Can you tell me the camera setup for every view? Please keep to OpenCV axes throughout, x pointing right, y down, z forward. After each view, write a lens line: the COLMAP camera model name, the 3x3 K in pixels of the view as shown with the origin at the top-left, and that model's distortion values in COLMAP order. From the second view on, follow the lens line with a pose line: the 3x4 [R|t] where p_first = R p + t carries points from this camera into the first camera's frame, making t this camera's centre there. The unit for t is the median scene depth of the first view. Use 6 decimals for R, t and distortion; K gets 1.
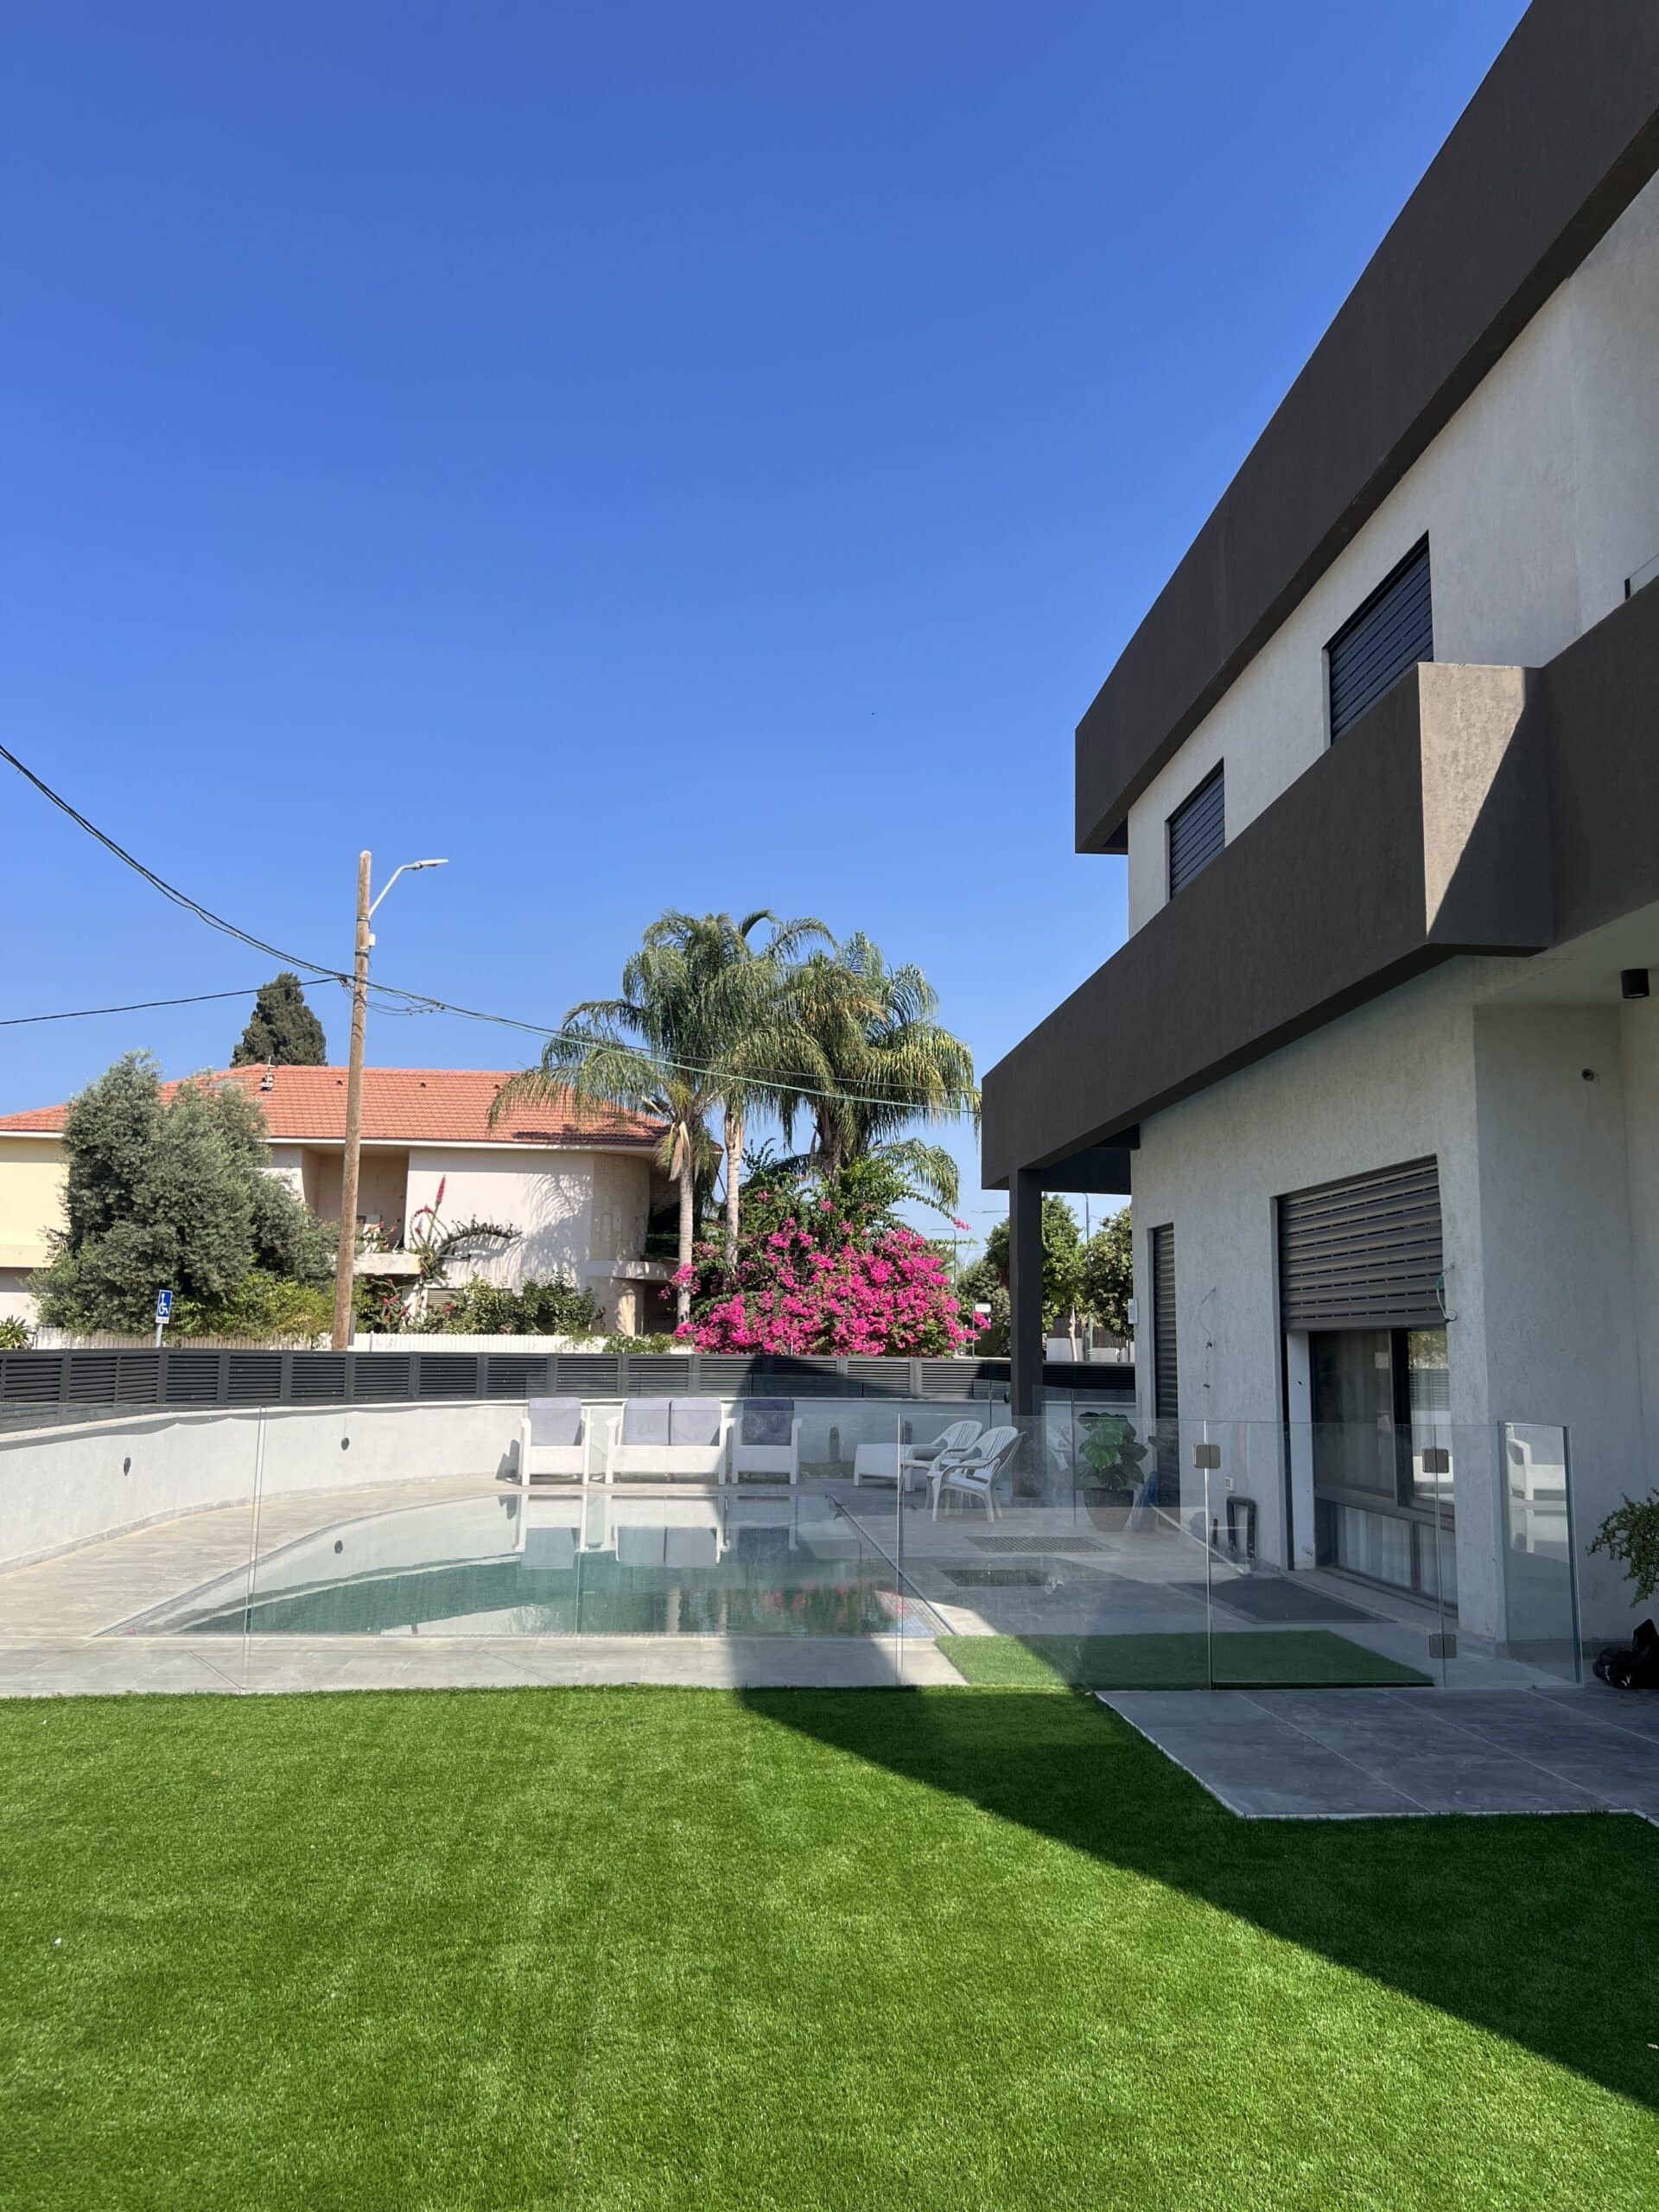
lens RADIAL K [[1682.2, 0, 839.9], [0, 1682.2, 1106.7], [0, 0, 1]] dist [0.062466, -0.073712]
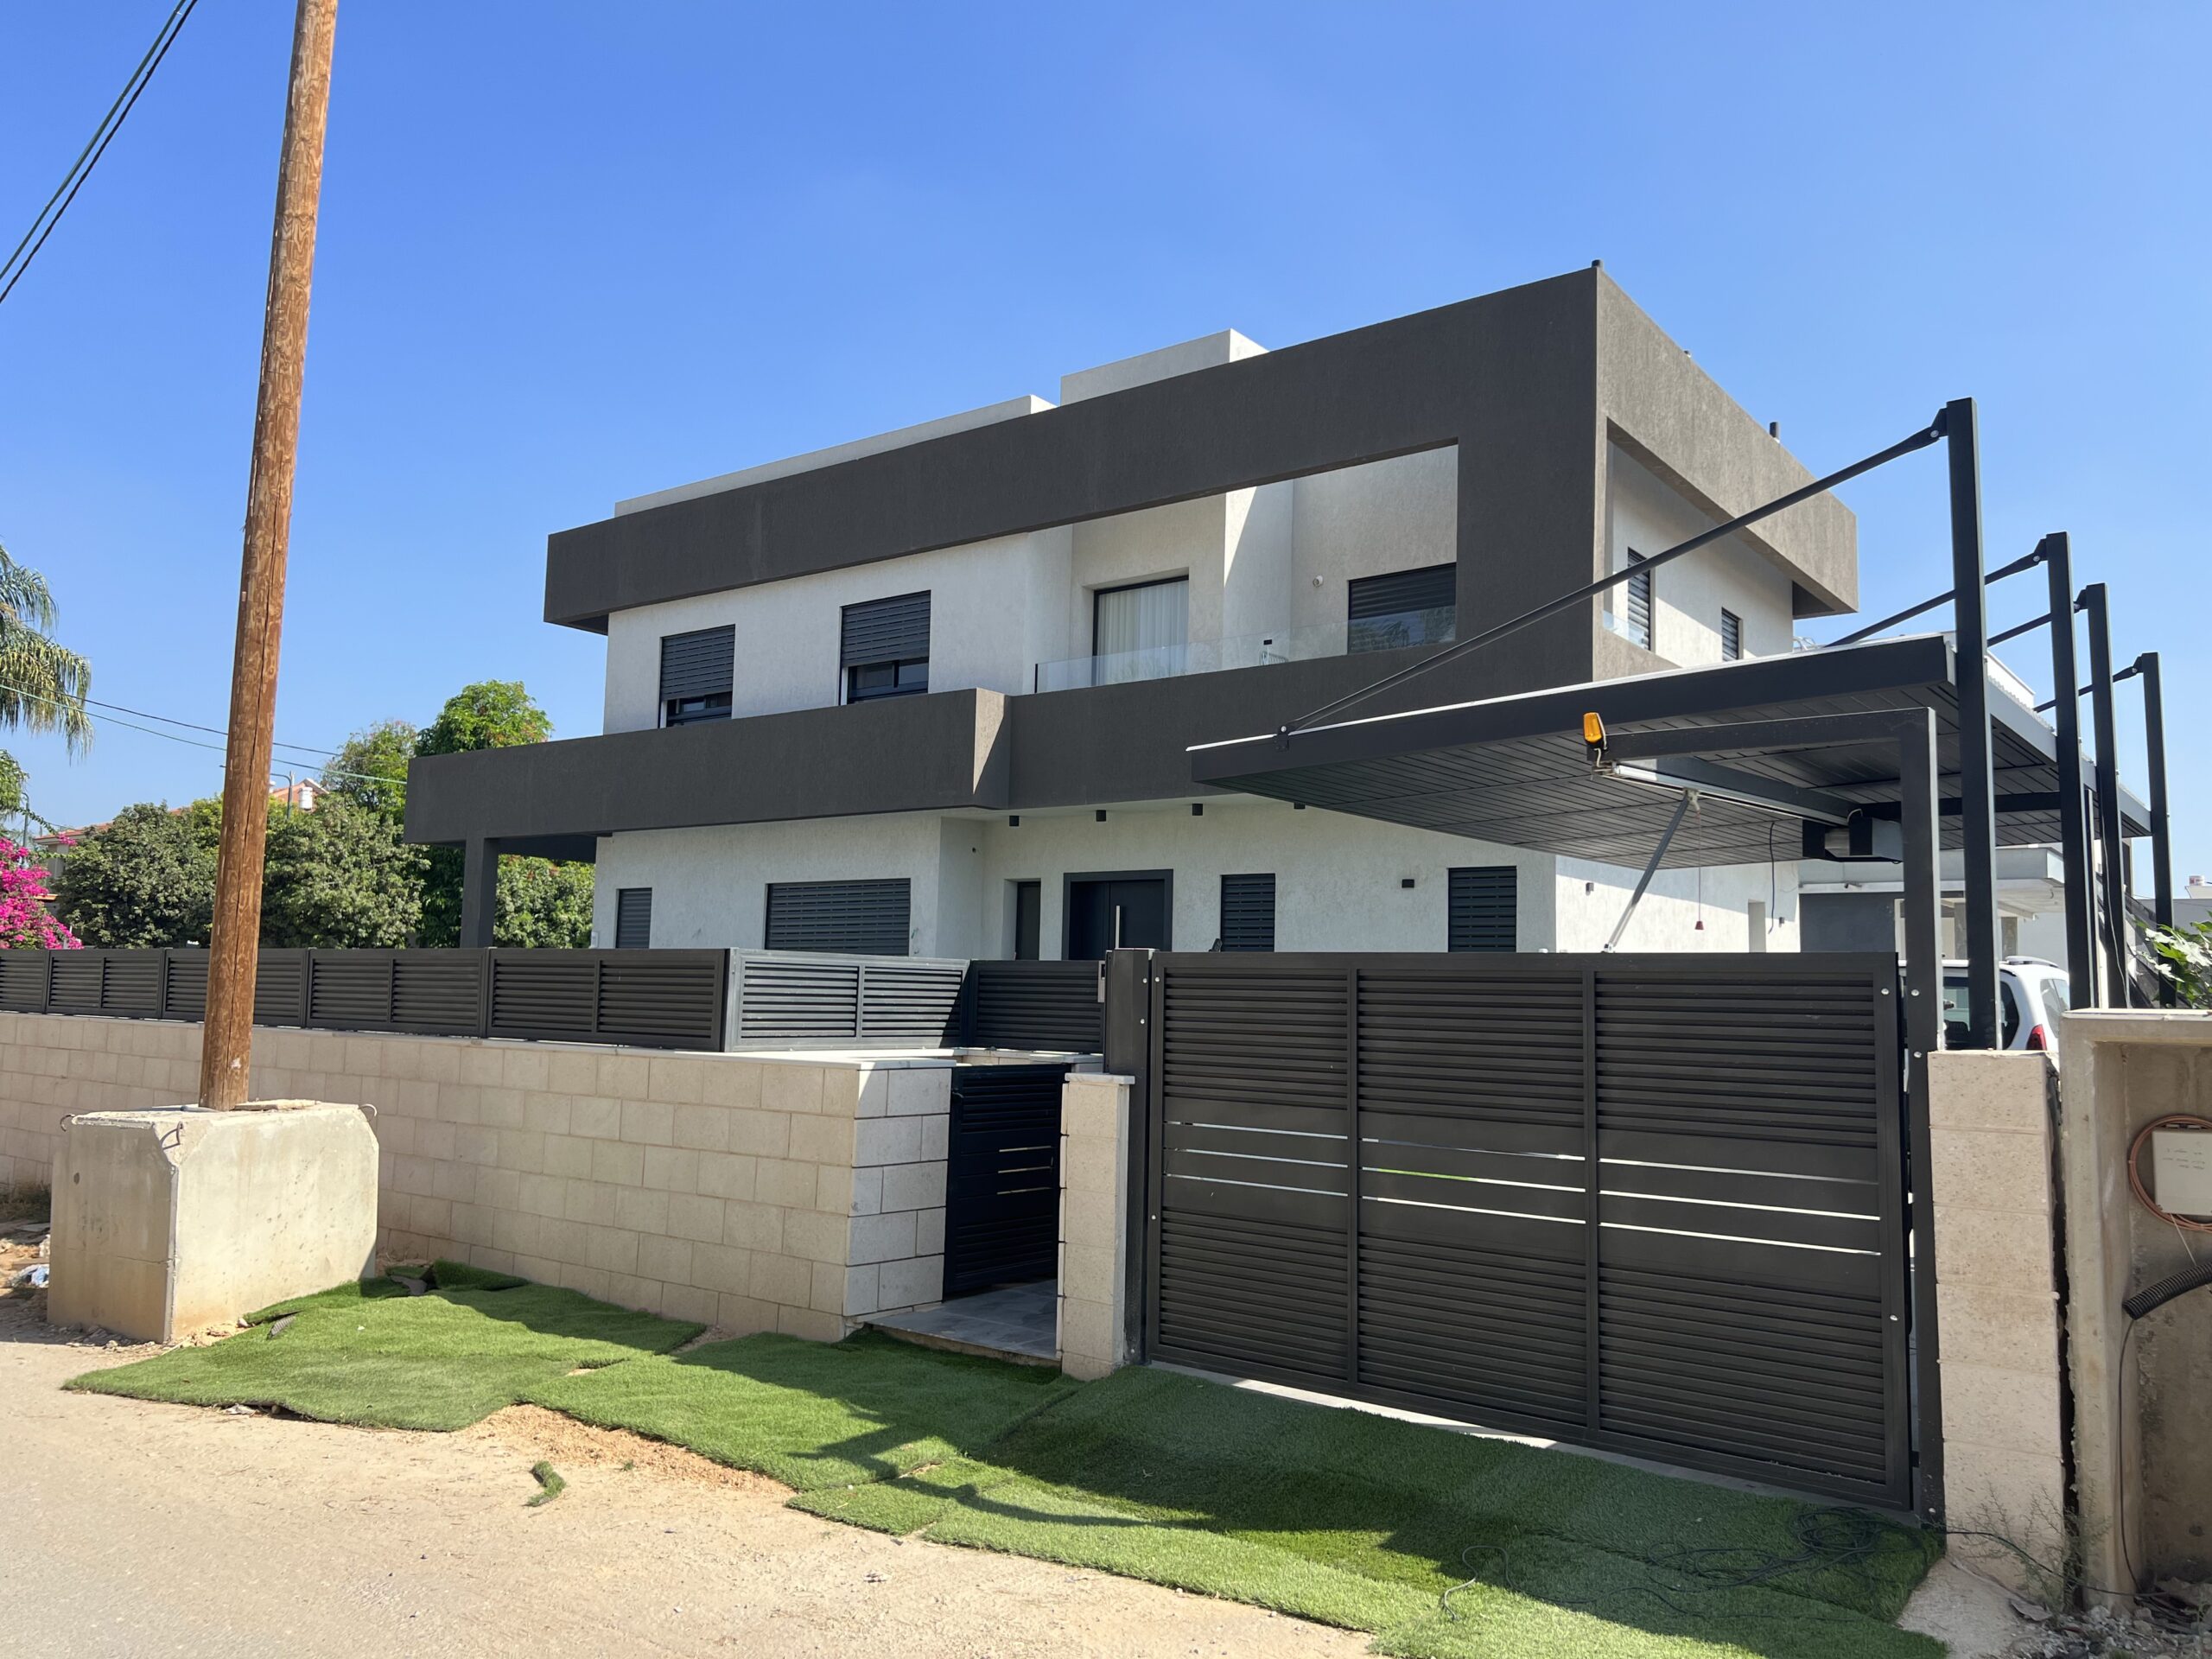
lens RADIAL K [[1639.2, 0, 1139.8], [0, 1639.2, 830.9], [0, 0, 1]] dist [0.134268, -0.252670]
pose [[0.677746, 0.078022, 0.731145, -0.785060], [-0.121350, 0.992588, 0.006567, -0.064411], [-0.725214, -0.093175, 0.682190, -0.520259]]
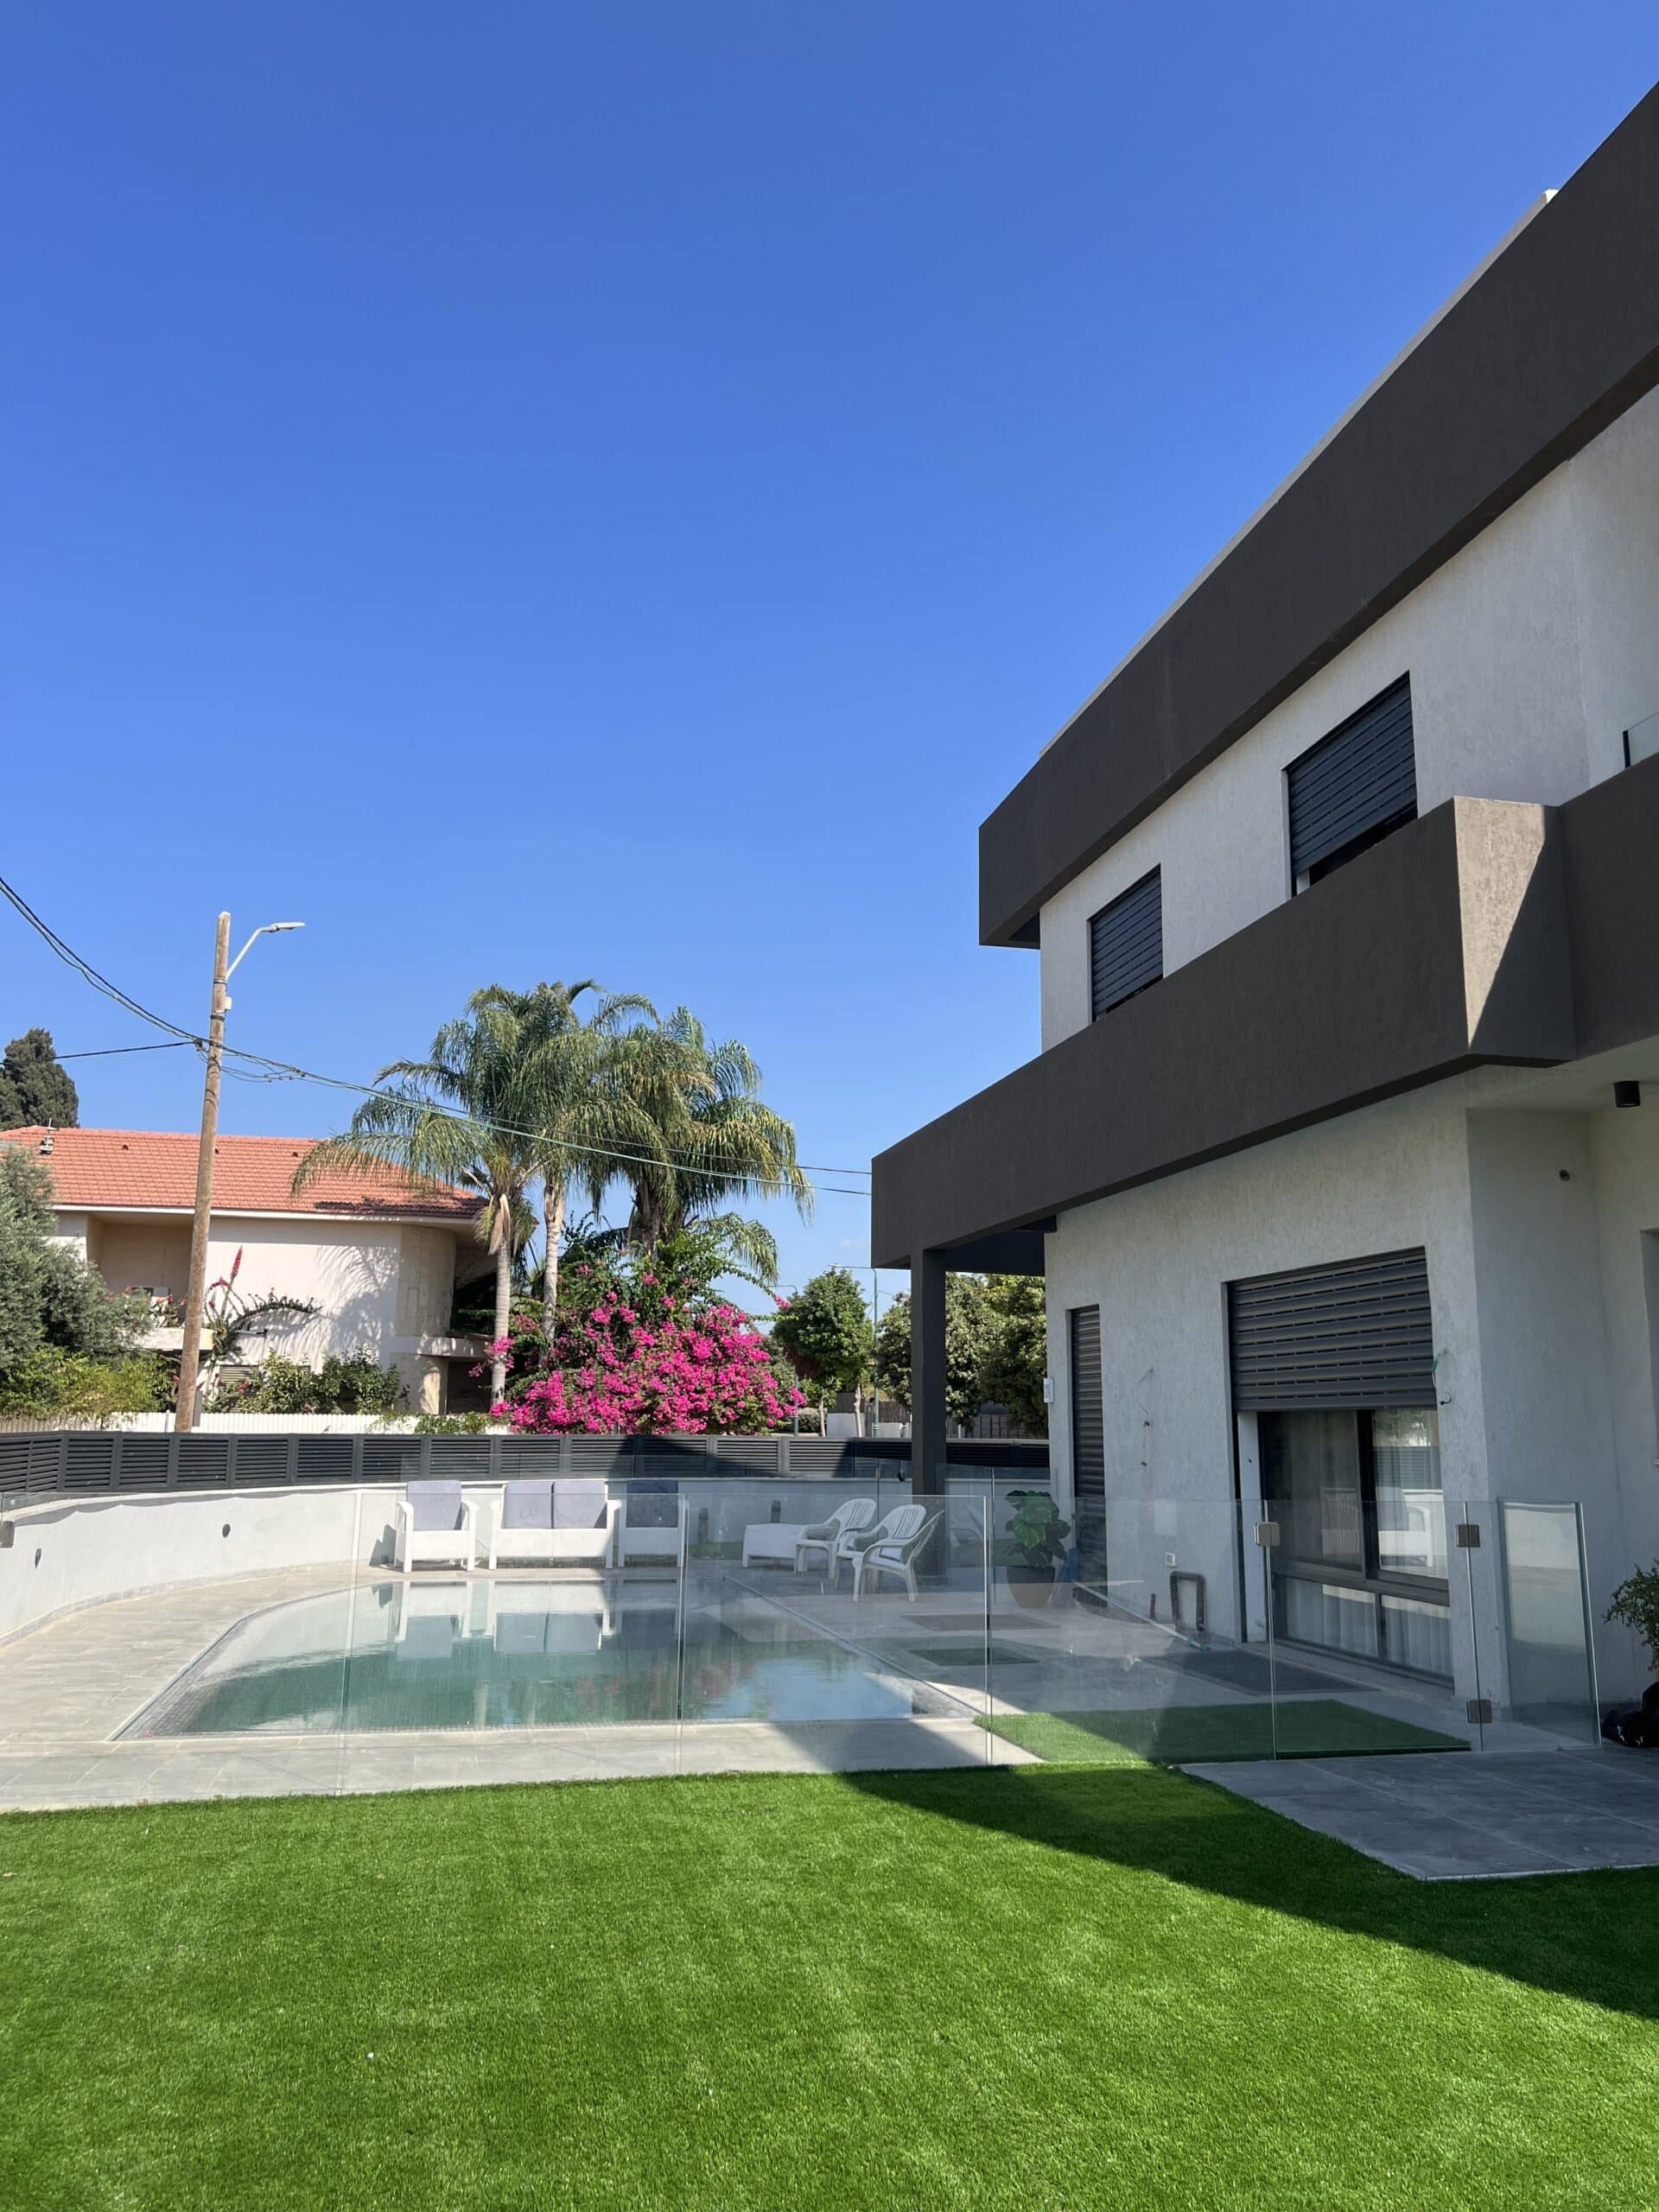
lens RADIAL K [[1682.2, 0, 839.9], [0, 1682.2, 1106.7], [0, 0, 1]] dist [0.062466, -0.073712]
pose [[0.989576, 0.023257, 0.142124, -0.129875], [-0.017059, 0.998856, -0.044679, -0.004500], [-0.143000, 0.041789, 0.988840, -0.008380]]
